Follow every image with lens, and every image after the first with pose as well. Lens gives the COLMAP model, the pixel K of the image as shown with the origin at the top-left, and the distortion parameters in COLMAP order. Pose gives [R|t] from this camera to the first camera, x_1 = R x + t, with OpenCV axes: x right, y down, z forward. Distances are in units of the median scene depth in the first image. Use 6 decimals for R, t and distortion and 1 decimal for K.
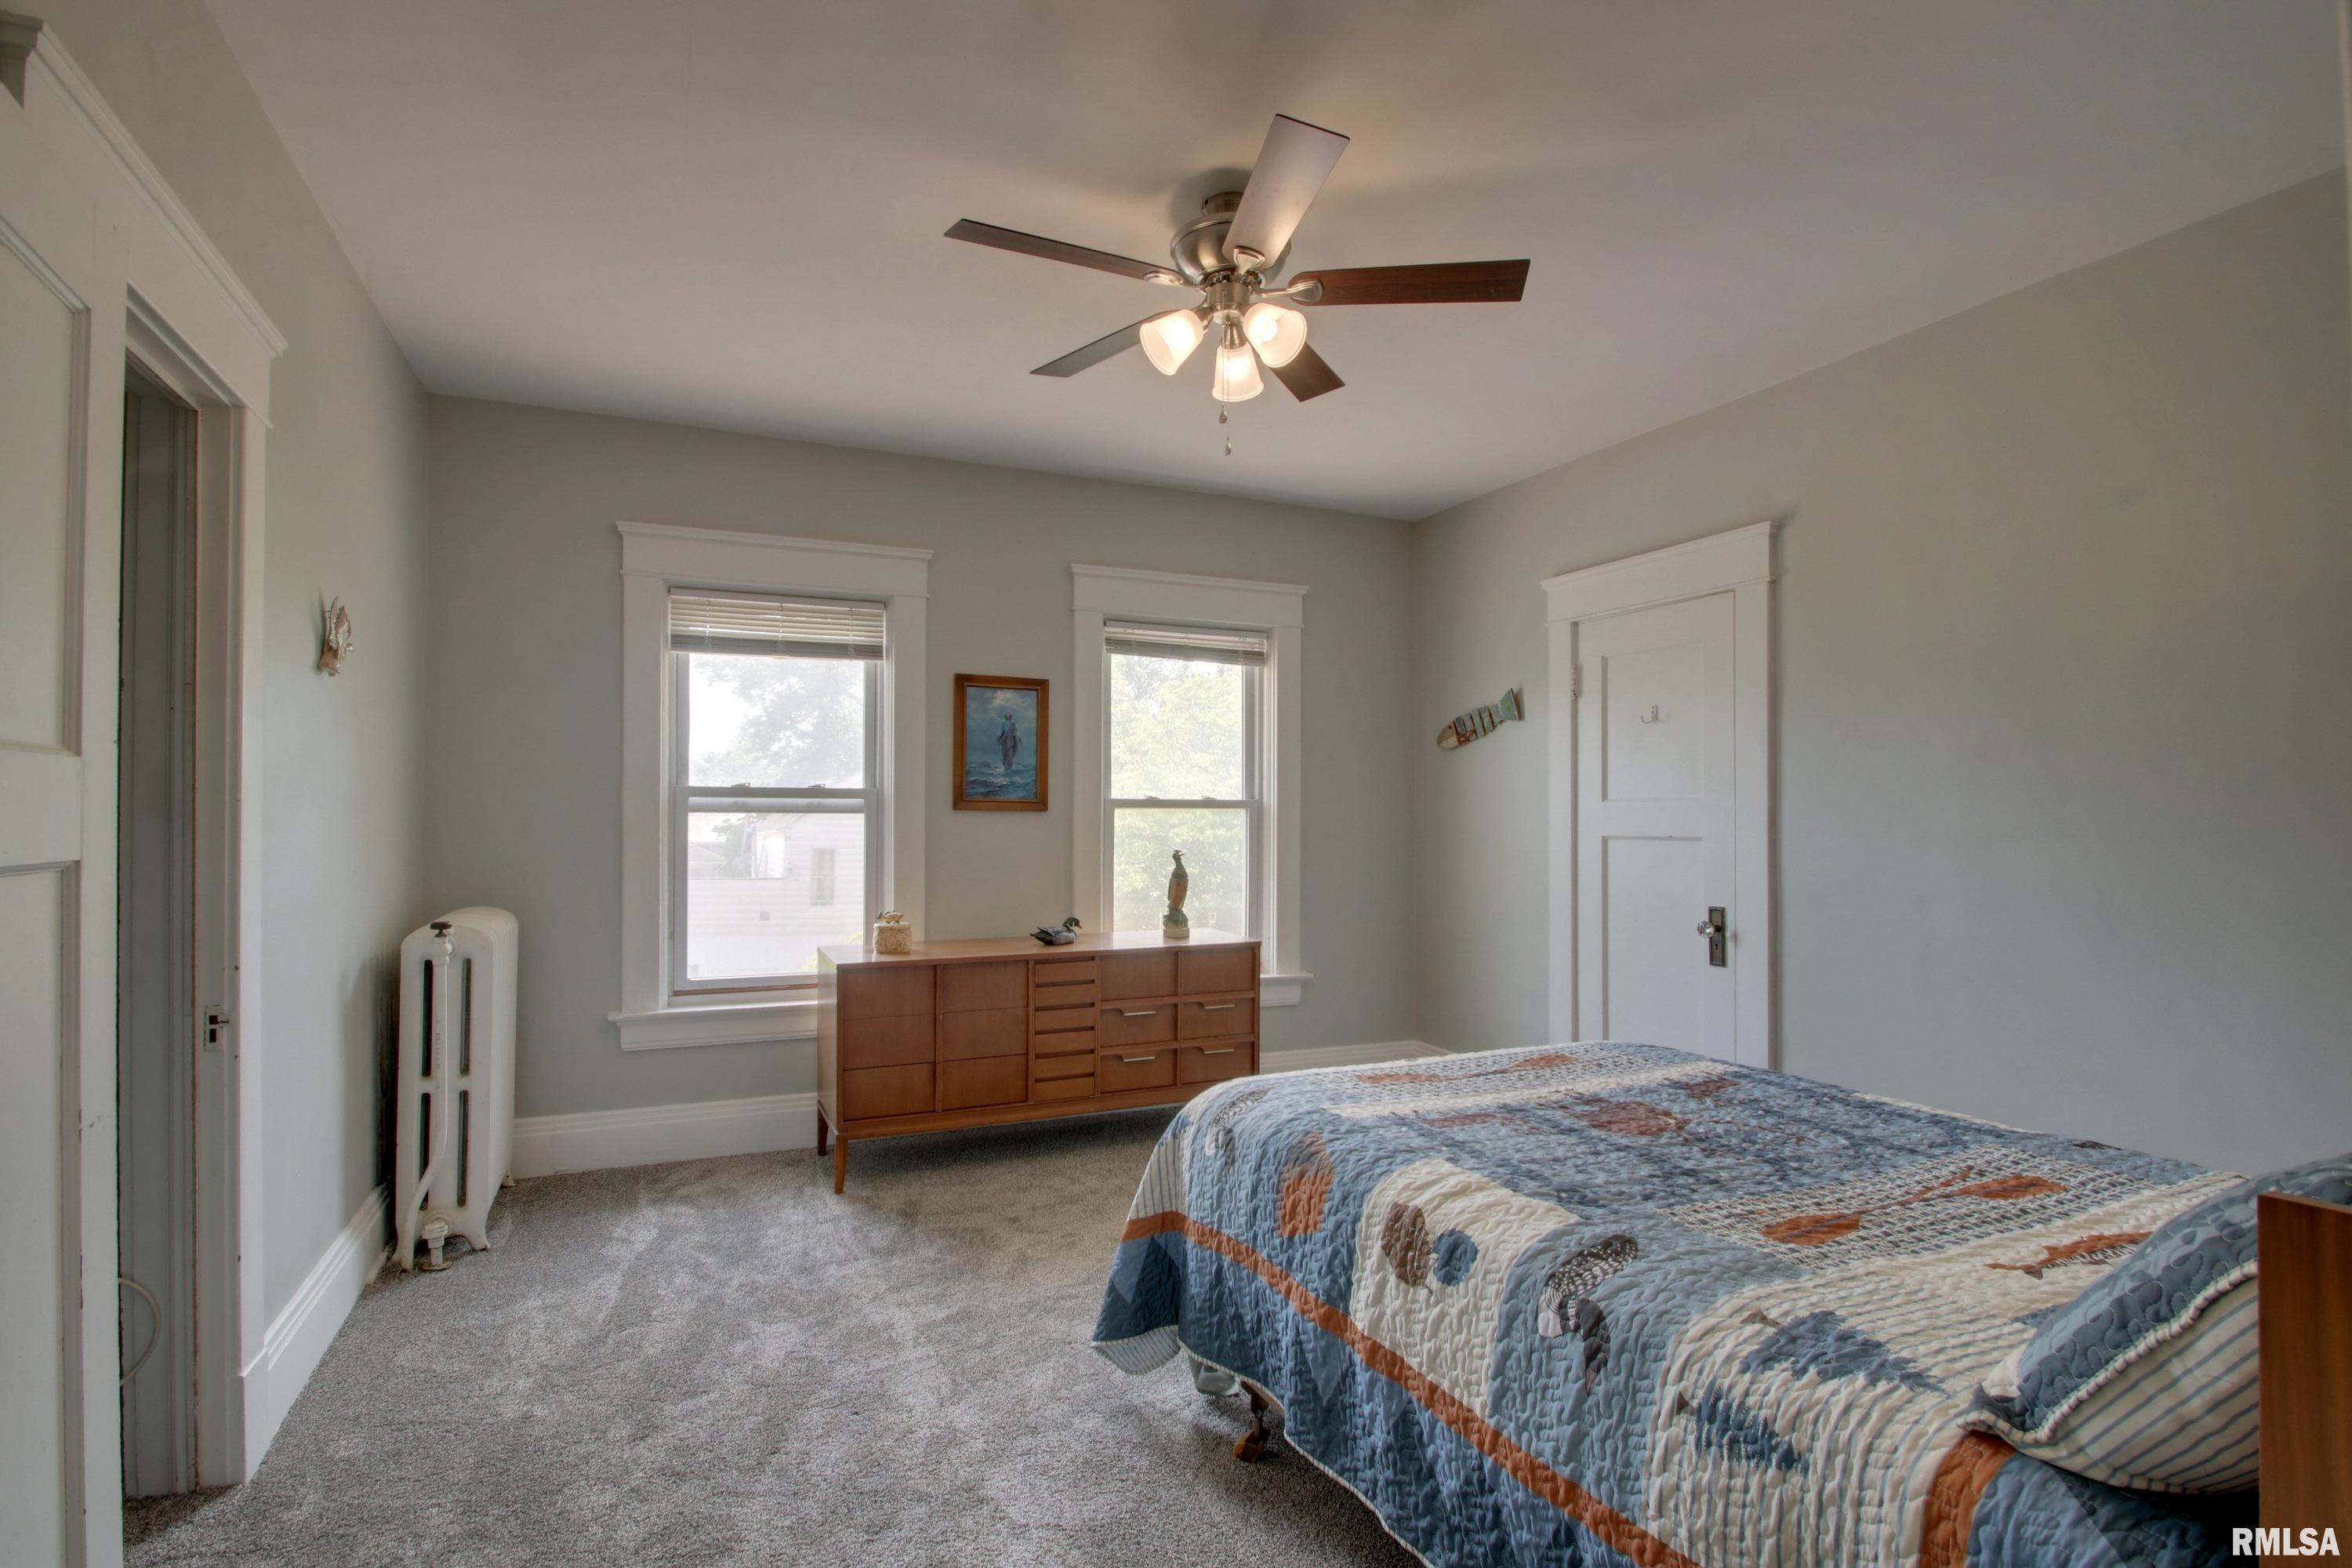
lens RADIAL K [[1125.6, 0, 1179.1], [0, 1125.6, 792.2], [0, 0, 1]] dist [0.004210, -0.012759]
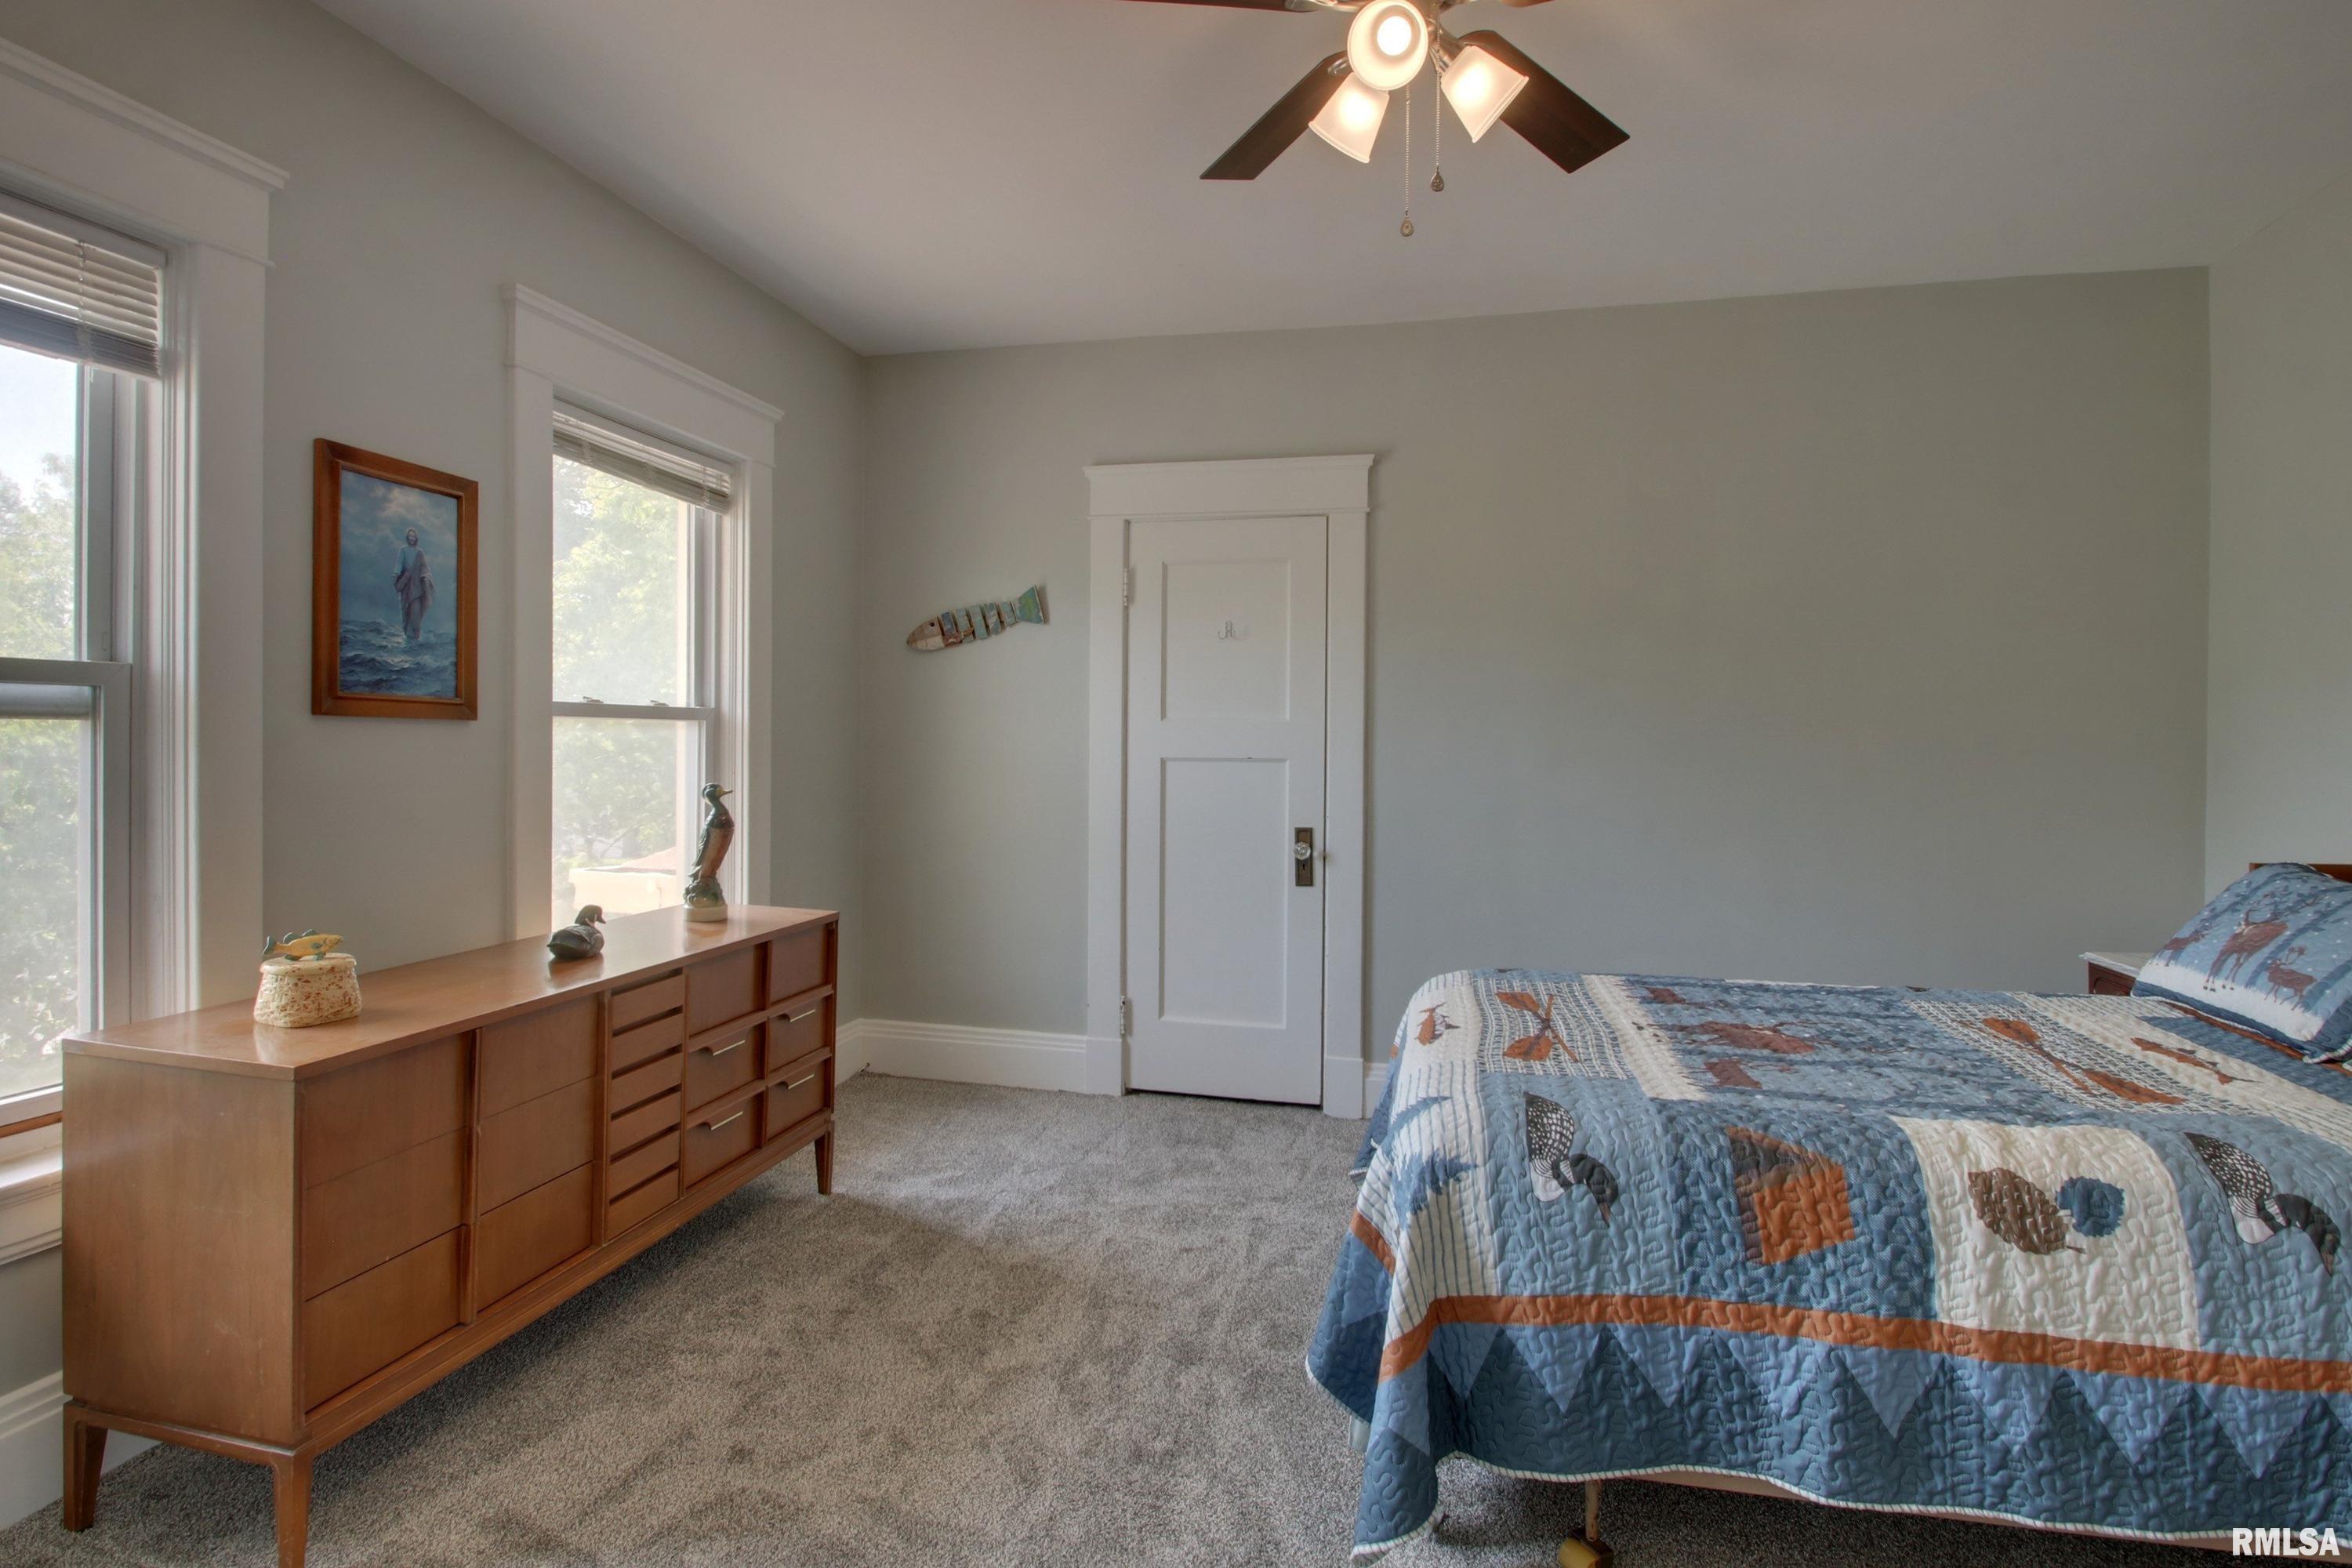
lens RADIAL K [[1216.1, 0, 1131.2], [0, 1216.1, 742.8], [0, 0, 1]] dist [0.000717, -0.010008]
pose [[0.610064, 0.002278, 0.792349, -0.447769], [-0.026193, 0.999507, 0.017294, 0.010455], [-0.791919, -0.031304, 0.609823, 0.433856]]
